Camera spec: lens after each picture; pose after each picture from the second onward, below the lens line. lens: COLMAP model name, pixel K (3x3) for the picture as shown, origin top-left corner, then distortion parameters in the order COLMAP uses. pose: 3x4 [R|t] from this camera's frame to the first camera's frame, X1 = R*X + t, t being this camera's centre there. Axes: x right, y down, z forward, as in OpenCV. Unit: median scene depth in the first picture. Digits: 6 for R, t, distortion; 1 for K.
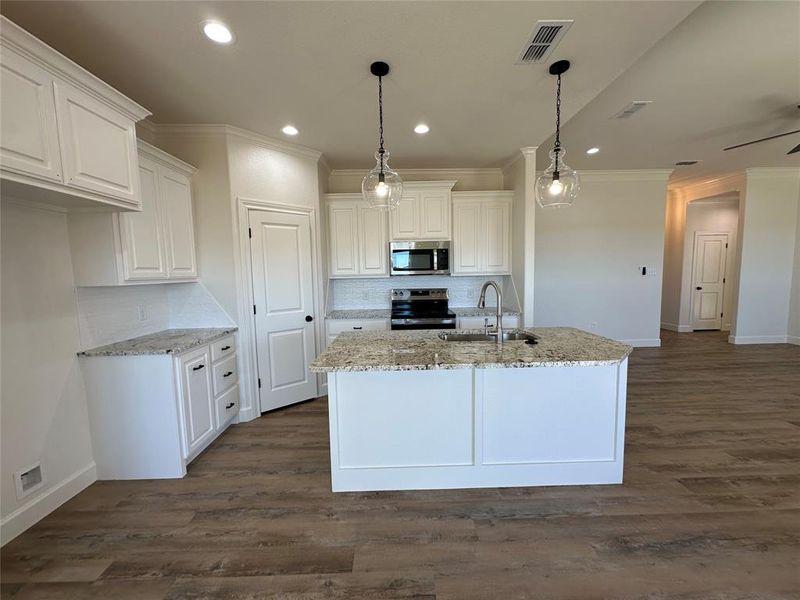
lens RADIAL K [[317.0, 0, 399.4], [0, 317.0, 300.1], [0, 0, 1]] dist [-0.004445, 0.000387]
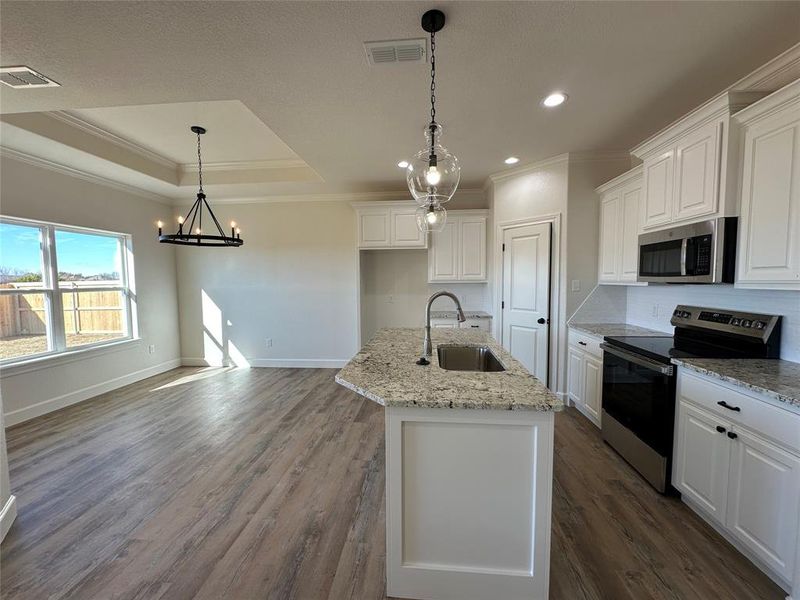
lens RADIAL K [[317.0, 0, 400.5], [0, 317.0, 299.7], [0, 0, 1]] dist [-0.004445, 0.000387]
pose [[-0.101840, 0.085548, -0.991116, 0.710241], [-0.077378, 0.992596, 0.093627, -0.065768], [0.991787, 0.086226, -0.094466, 0.556338]]
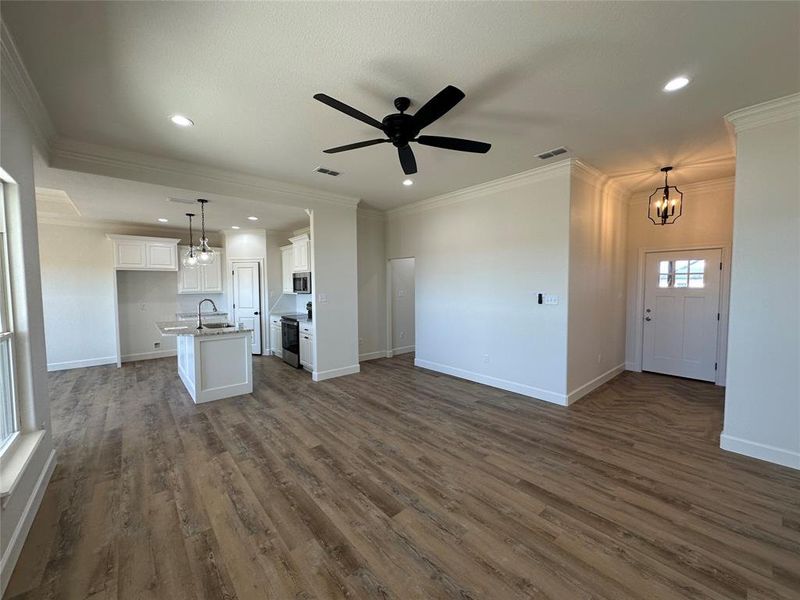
lens RADIAL K [[317.0, 0, 401.3], [0, 317.0, 300.9], [0, 0, 1]] dist [-0.004445, 0.000387]
pose [[0.641519, 0.058332, -0.764886, 1.616846], [-0.075951, 0.997035, 0.012336, -0.100540], [0.763338, 0.050180, 0.644048, 0.361137]]
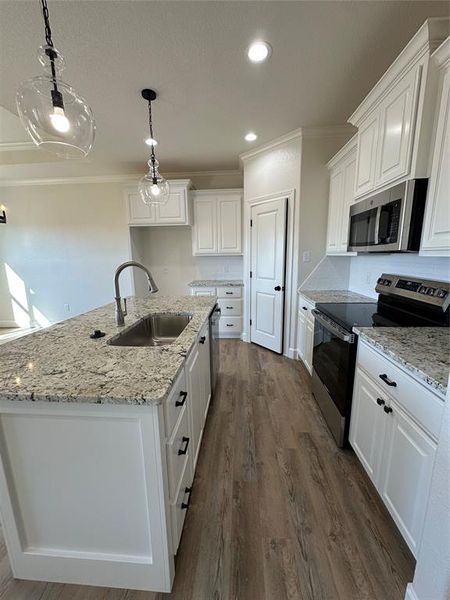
lens RADIAL K [[237.8, 0, 225.8], [0, 237.8, 300.1], [0, 0, 1]] dist [-0.004445, 0.000387]
pose [[-0.078426, 0.207552, -0.975075, 0.553500], [-0.071951, 0.974358, 0.213187, -0.068525], [0.994320, 0.086878, -0.061482, 0.763277]]
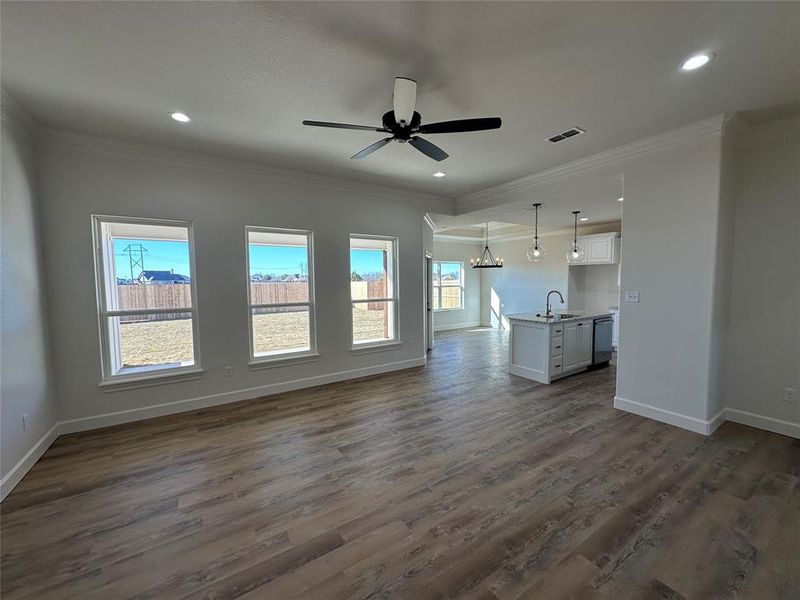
lens RADIAL K [[317.0, 0, 399.7], [0, 317.0, 298.3], [0, 0, 1]] dist [-0.004445, 0.000387]
pose [[-0.849161, 0.061506, -0.524540, 1.461819], [-0.018166, 0.989206, 0.145400, -0.189837], [0.527821, 0.132997, -0.838878, 1.381187]]
